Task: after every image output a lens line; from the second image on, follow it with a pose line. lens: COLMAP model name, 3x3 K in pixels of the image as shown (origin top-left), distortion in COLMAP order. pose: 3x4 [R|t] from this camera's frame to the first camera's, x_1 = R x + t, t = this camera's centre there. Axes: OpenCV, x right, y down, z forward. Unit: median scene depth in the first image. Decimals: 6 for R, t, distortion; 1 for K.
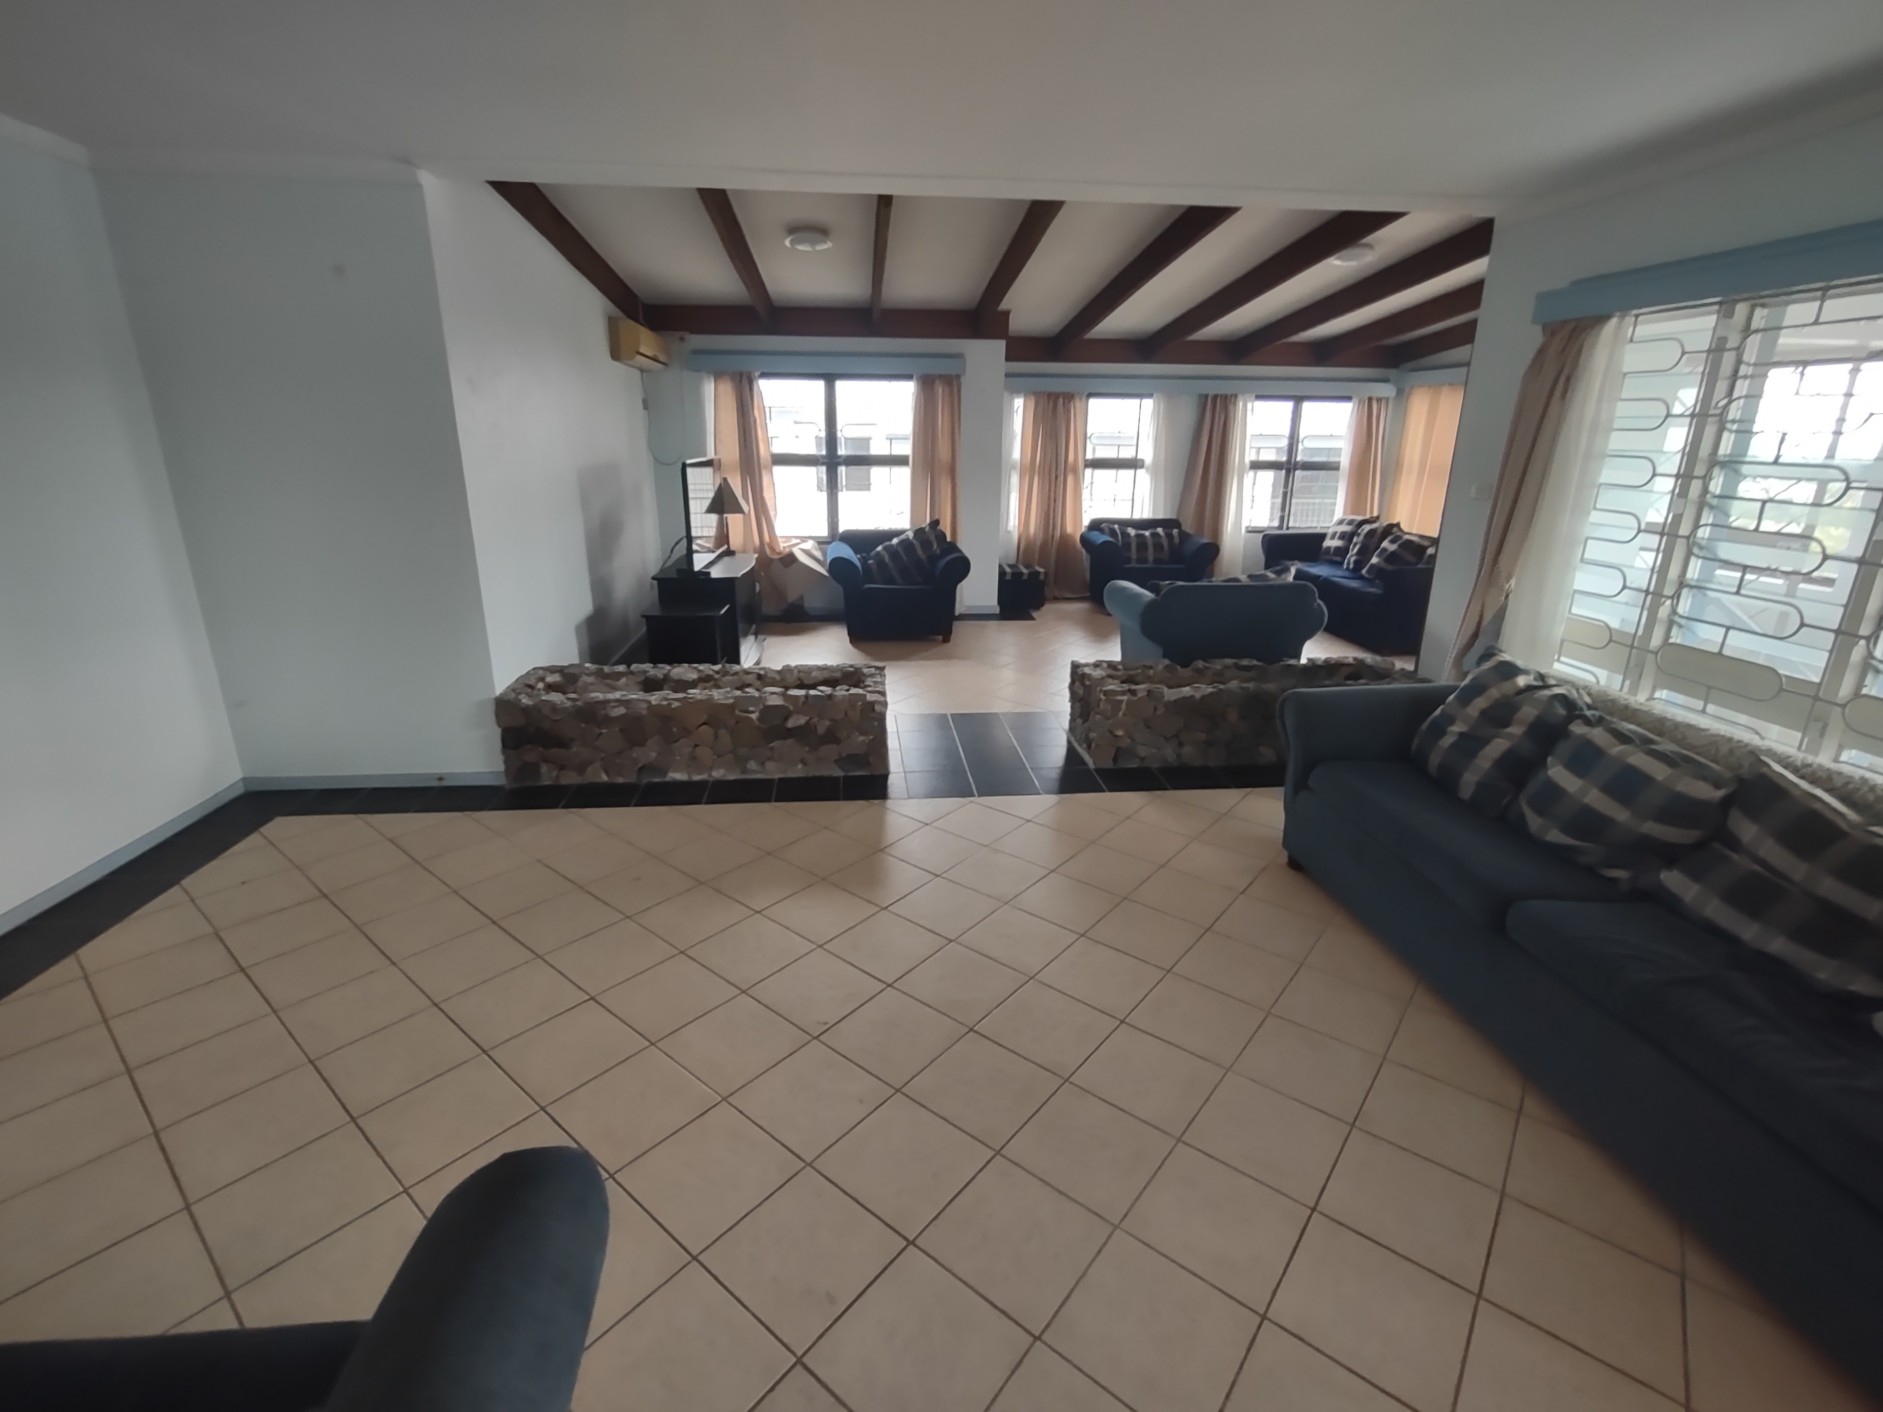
lens RADIAL K [[859.8, 0, 943.7], [0, 859.8, 704.1], [0, 0, 1]] dist [-0.000778, -0.000681]
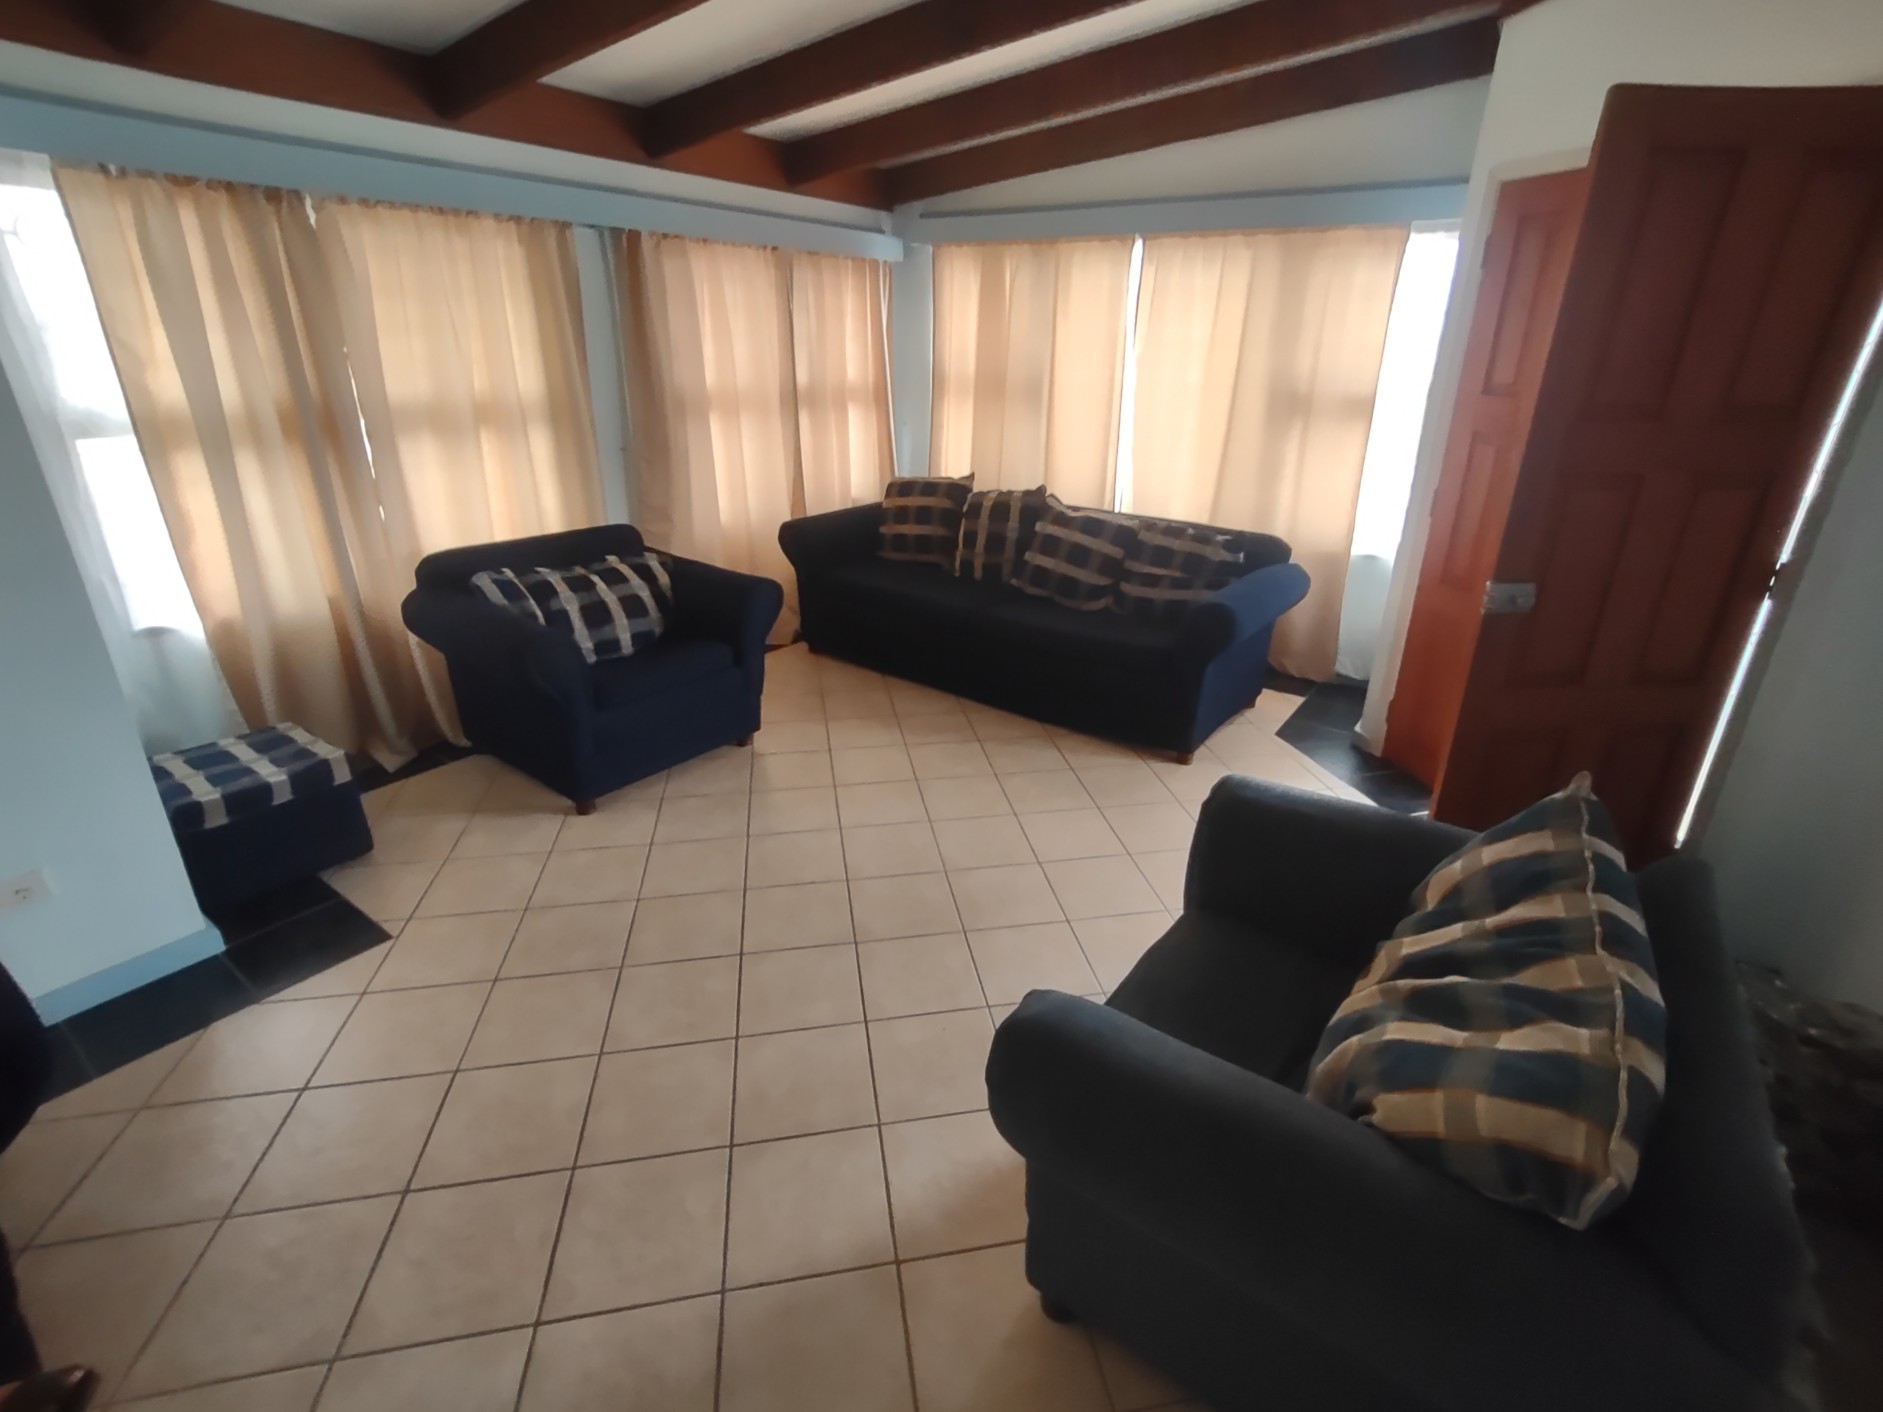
lens RADIAL K [[859.8, 0, 943.7], [0, 859.8, 704.1], [0, 0, 1]] dist [-0.000778, -0.000681]
pose [[0.658804, -0.297366, 0.691050, 0.045248], [0.217620, 0.954622, 0.203318, -0.184297], [-0.720152, 0.016439, 0.693622, 0.584540]]
